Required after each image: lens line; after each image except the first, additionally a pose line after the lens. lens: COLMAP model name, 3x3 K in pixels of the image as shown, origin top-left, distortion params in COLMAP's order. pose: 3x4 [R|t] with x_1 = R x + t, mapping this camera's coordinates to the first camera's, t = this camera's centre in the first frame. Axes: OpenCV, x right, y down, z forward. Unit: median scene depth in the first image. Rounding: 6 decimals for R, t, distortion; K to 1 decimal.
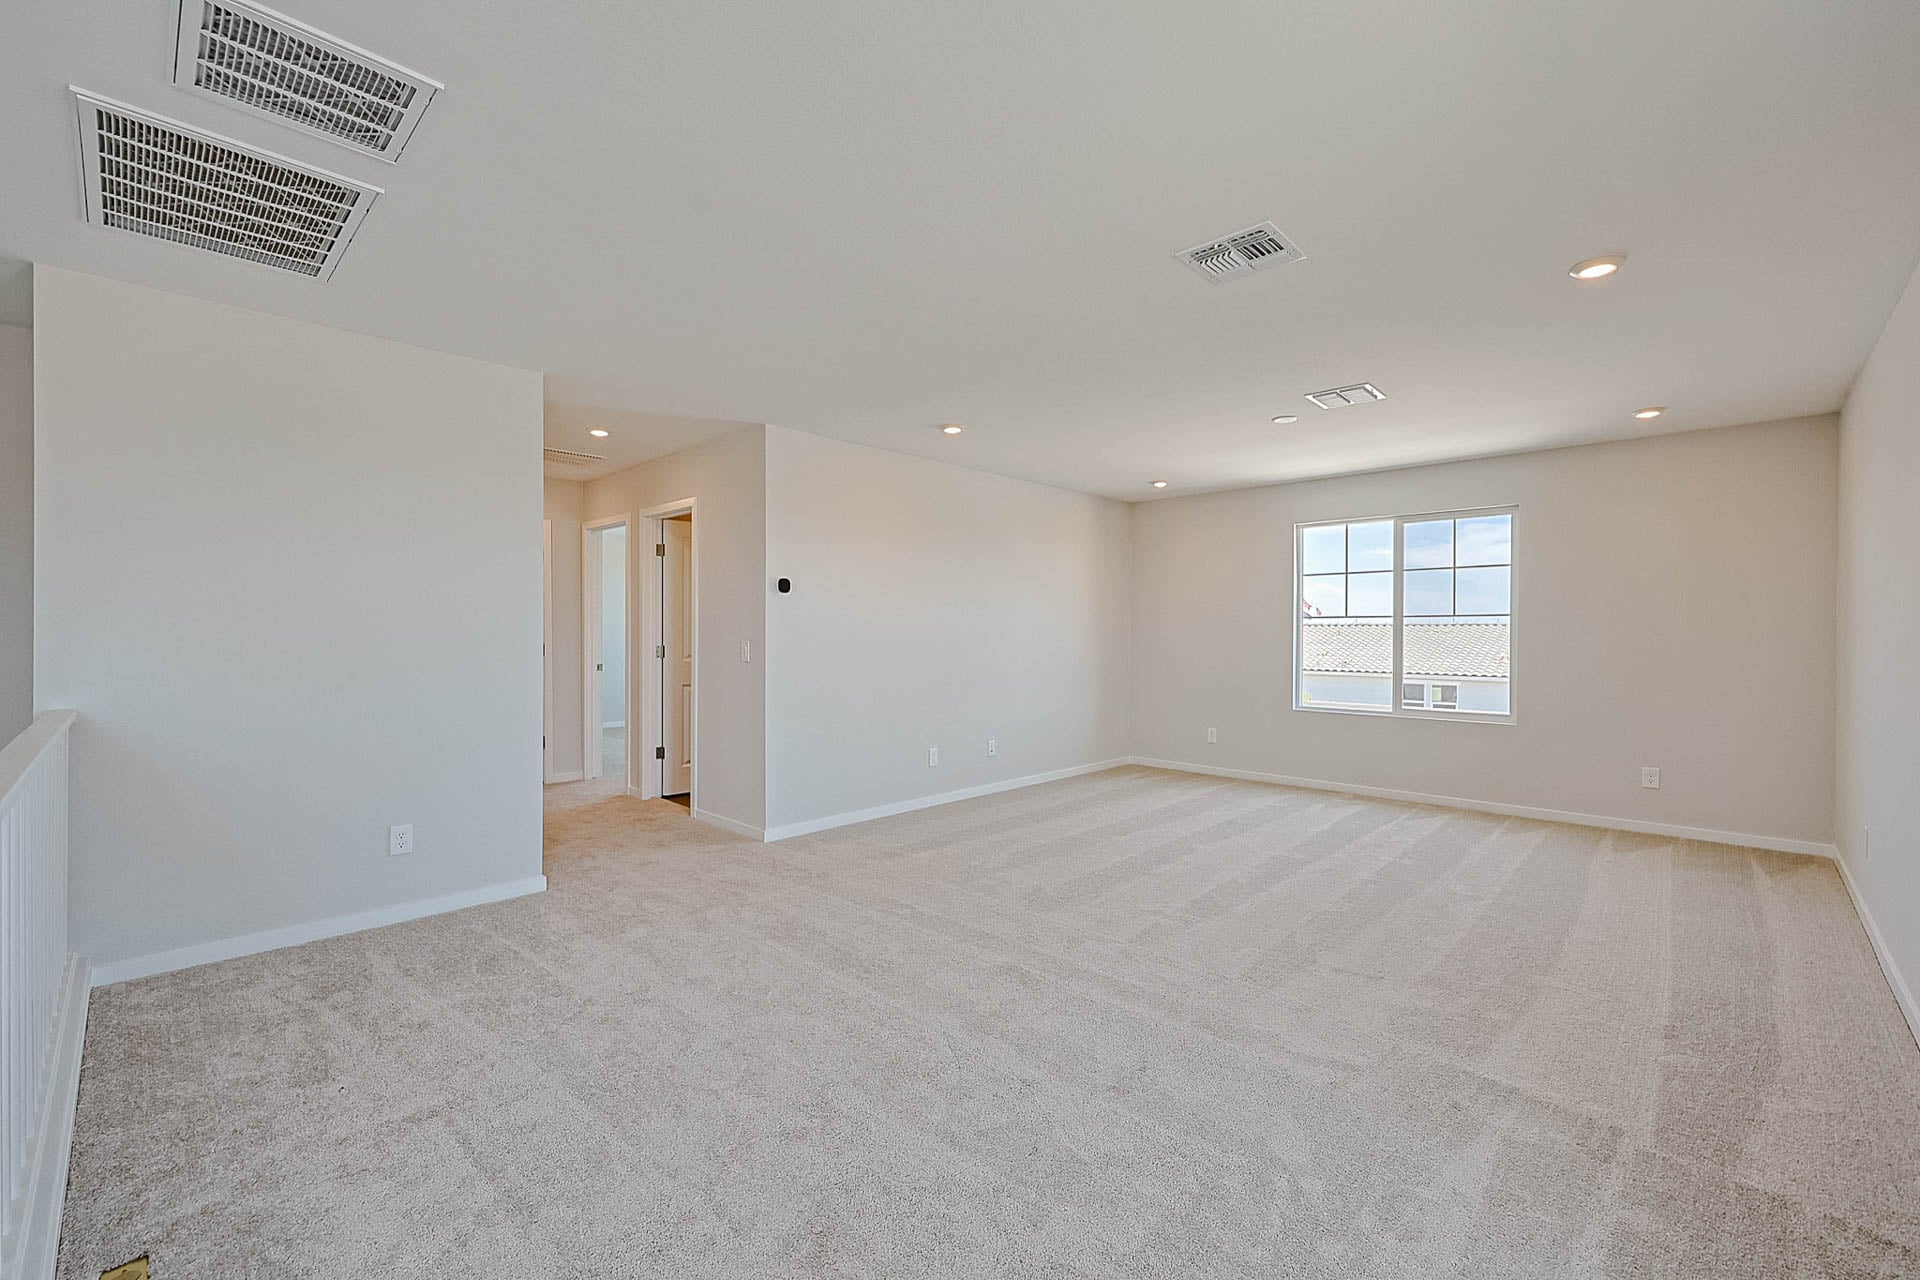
lens RADIAL K [[803.9, 0, 957.8], [0, 803.9, 636.8], [0, 0, 1]] dist [-0.001192, 0.000592]
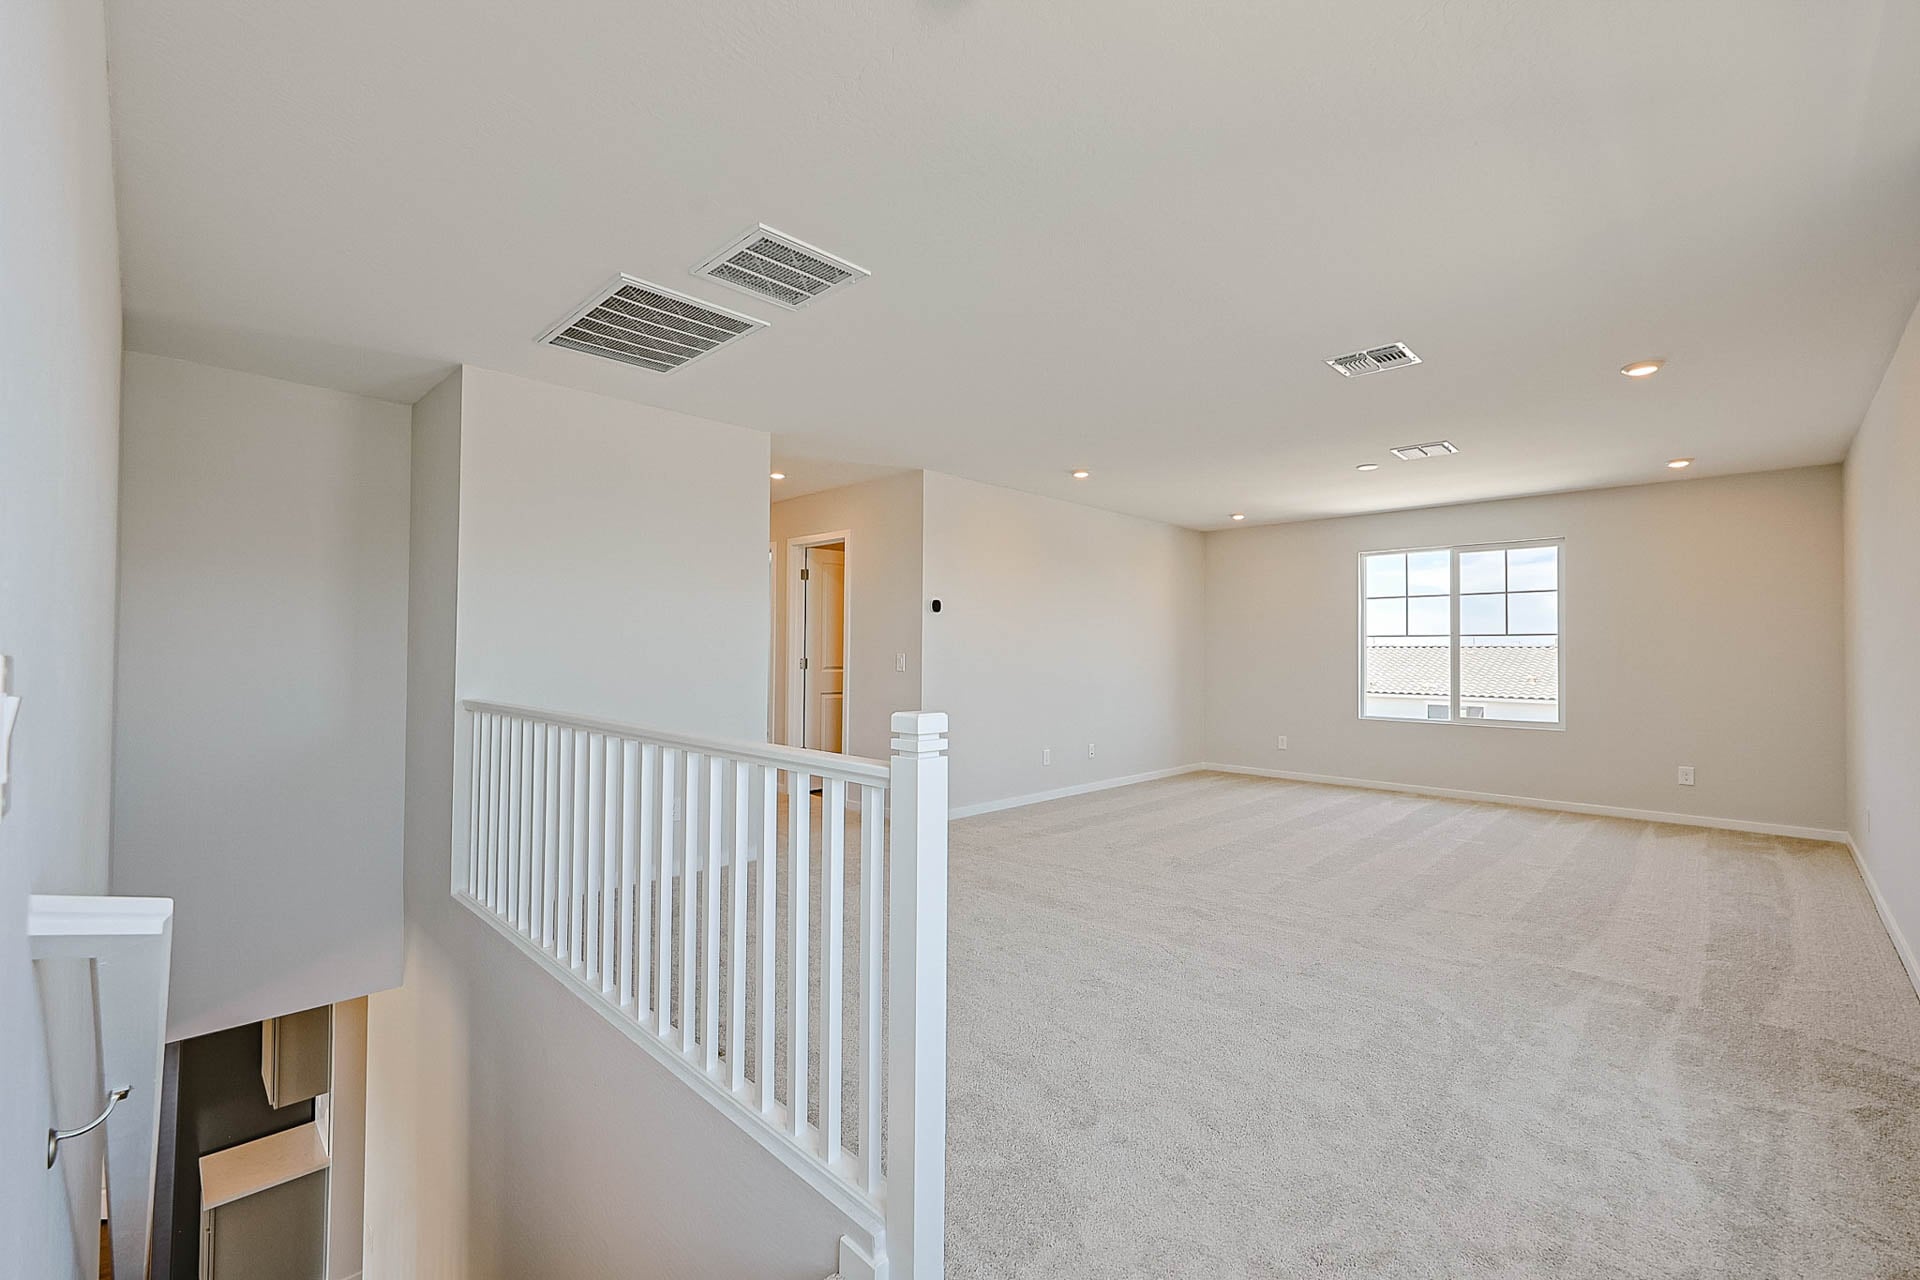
lens RADIAL K [[803.9, 0, 966.9], [0, 803.9, 636.7], [0, 0, 1]] dist [-0.001192, 0.000592]
pose [[0.999921, 0.004137, -0.011865, -0.166405], [-0.004433, 0.999677, -0.025019, 0.010477], [0.011757, 0.025070, 0.999617, -0.179785]]
